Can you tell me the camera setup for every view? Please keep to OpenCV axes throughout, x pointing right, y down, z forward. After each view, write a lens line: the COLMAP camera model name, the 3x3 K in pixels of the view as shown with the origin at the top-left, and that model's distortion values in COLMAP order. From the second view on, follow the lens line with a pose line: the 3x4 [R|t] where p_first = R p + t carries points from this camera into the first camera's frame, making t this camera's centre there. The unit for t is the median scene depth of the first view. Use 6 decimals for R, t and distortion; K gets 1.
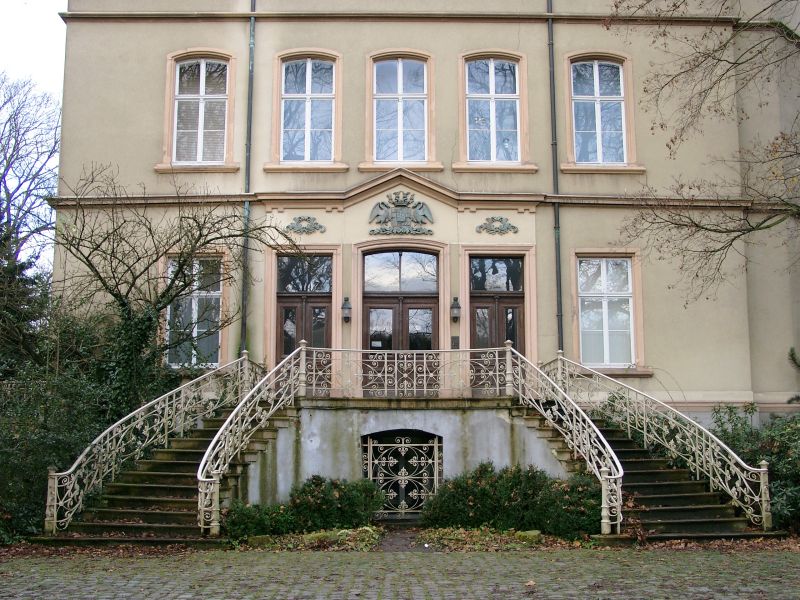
lens RADIAL K [[917.5, 0, 400.0], [0, 917.5, 300.0], [0, 0, 1]] dist [-0.121954, 0.199642]
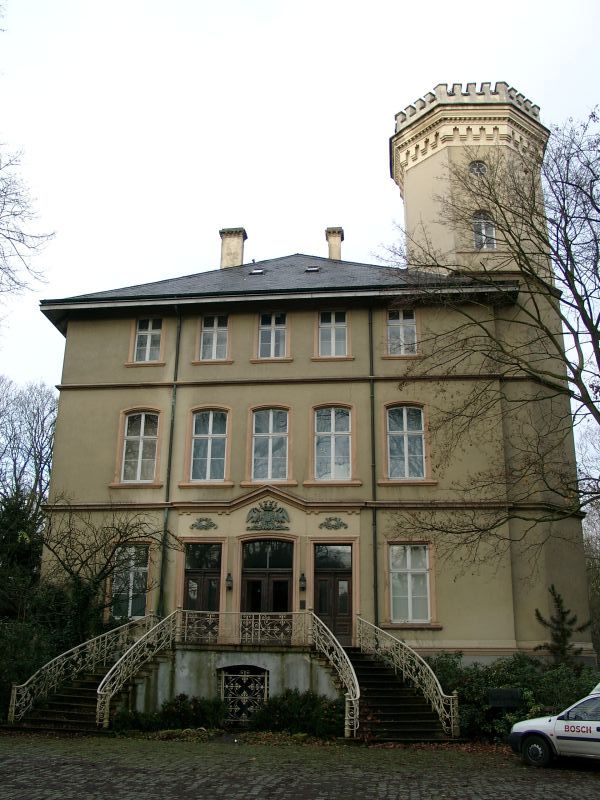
lens RADIAL K [[788.5, 0, 300.0], [0, 788.5, 400.0], [0, 0, 1]] dist [-0.173907, 0.165976]
pose [[0.991495, -0.025477, -0.127631, 0.263021], [0.001533, 0.982872, -0.184282, -0.053261], [0.130140, 0.182519, 0.974551, -0.312920]]
